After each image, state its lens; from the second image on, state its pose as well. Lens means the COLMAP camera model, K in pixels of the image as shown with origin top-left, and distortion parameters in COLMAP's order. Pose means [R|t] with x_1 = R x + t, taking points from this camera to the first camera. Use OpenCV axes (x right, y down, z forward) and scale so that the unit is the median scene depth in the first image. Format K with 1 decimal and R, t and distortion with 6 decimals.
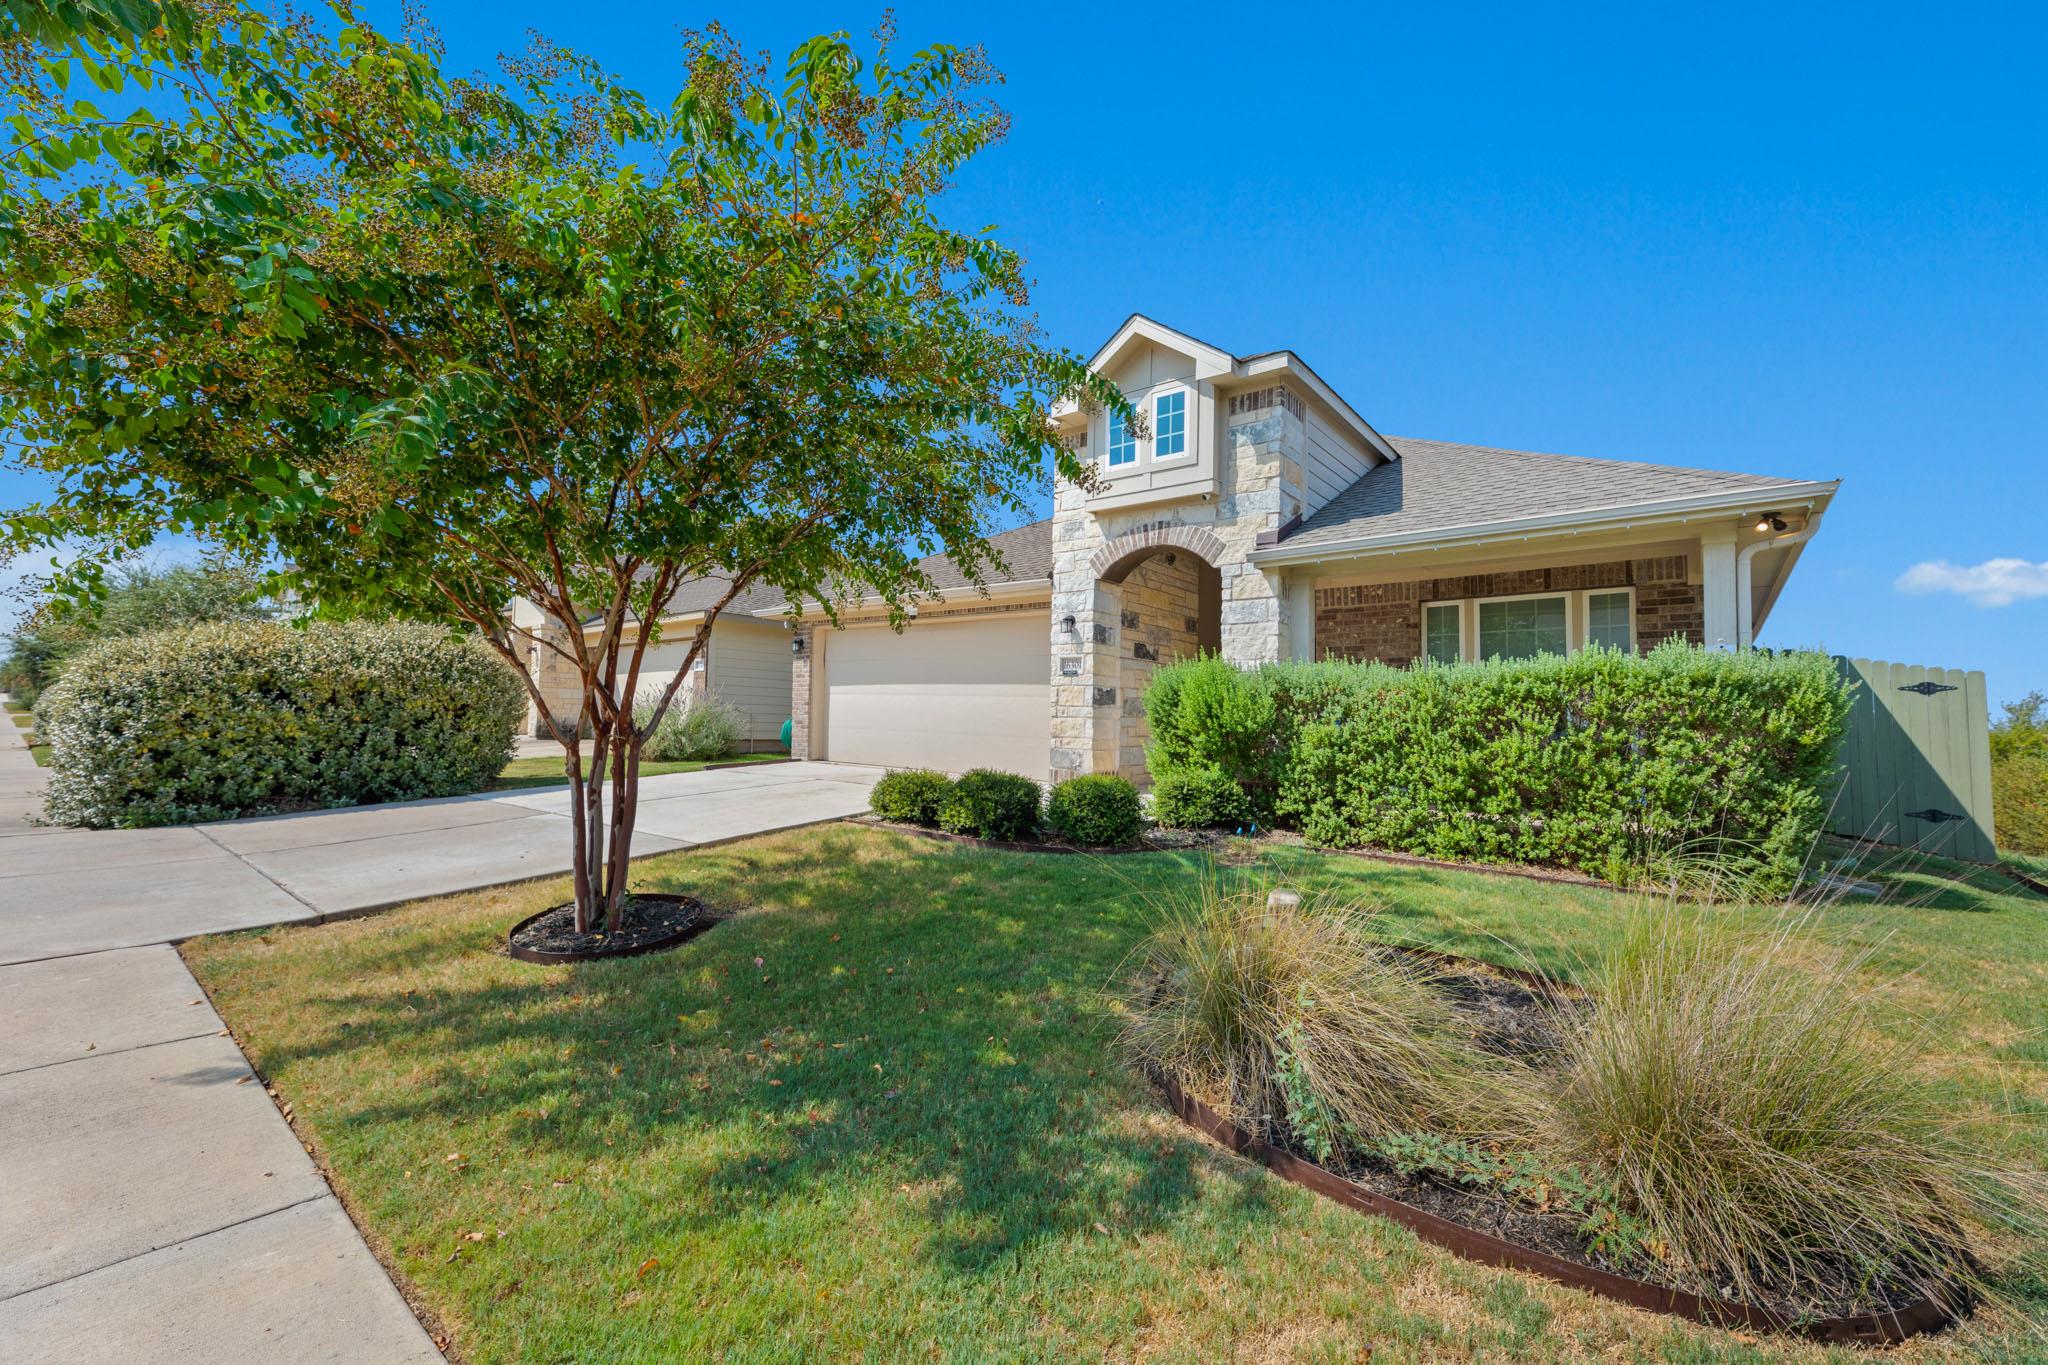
lens RADIAL K [[832.5, 0, 1086.5], [0, 832.5, 687.1], [0, 0, 1]] dist [0.003183, -0.001187]
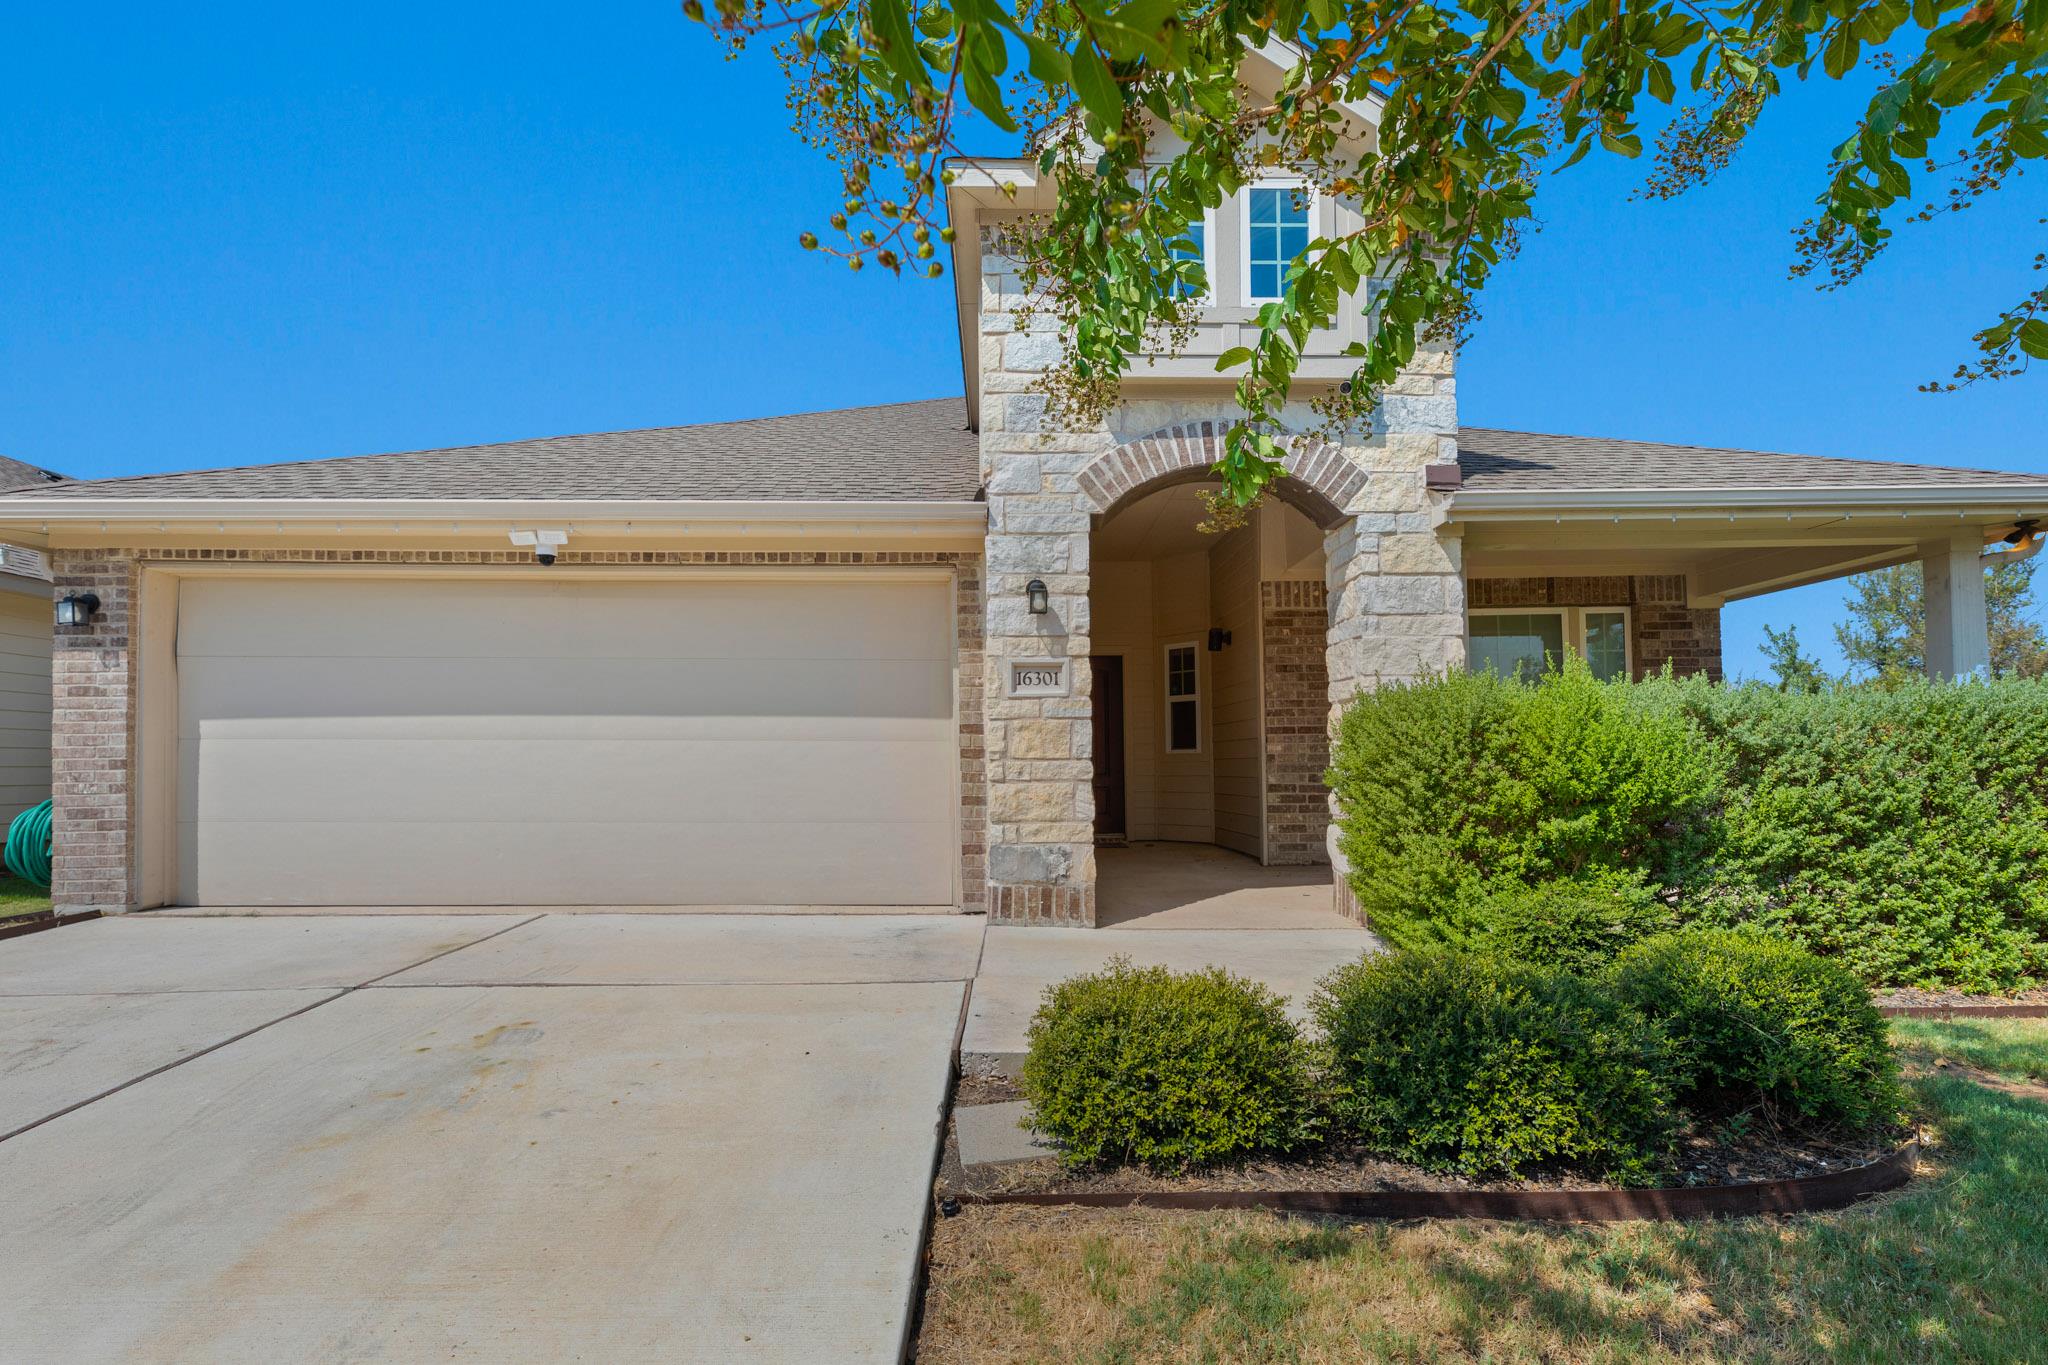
lens RADIAL K [[871.8, 0, 1018.3], [0, 871.8, 730.1], [0, 0, 1]] dist [0.000900, 0.000232]
pose [[0.787057, -0.005226, 0.616858, -0.387934], [-0.000626, 0.999957, 0.009270, 0.000176], [-0.616880, -0.007683, 0.787020, 0.644387]]
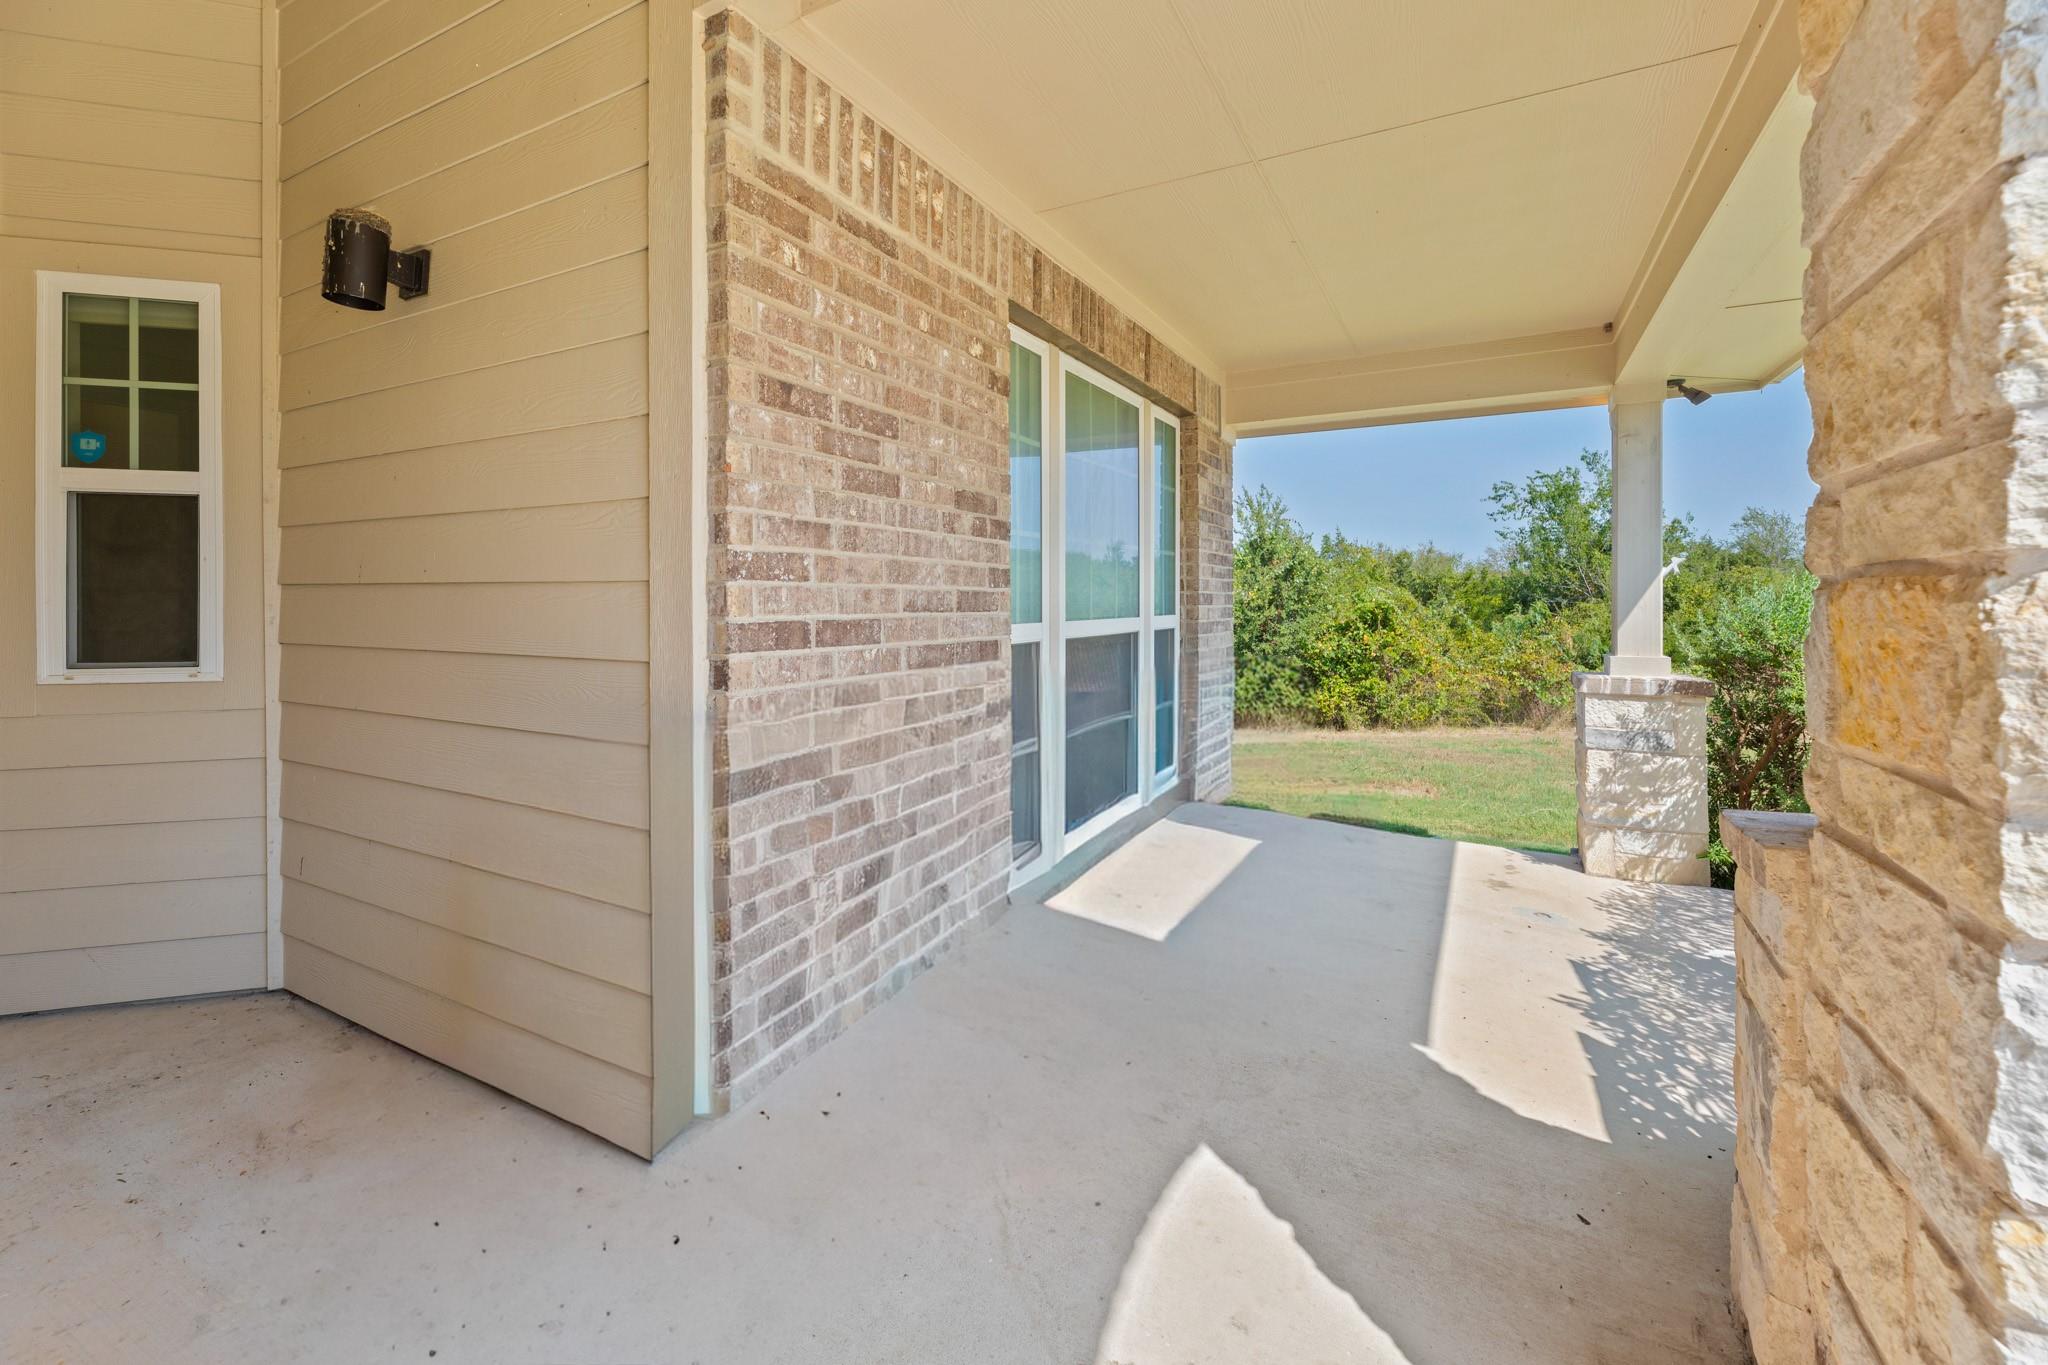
lens RADIAL K [[832.5, 0, 1018.5], [0, 832.5, 601.0], [0, 0, 1]] dist [0.003183, -0.001187]
pose [[-0.150302, -0.021863, 0.988398, 0.120745], [-0.043792, 0.998921, 0.015436, -0.006296], [-0.987670, -0.040964, -0.151097, 1.121286]]
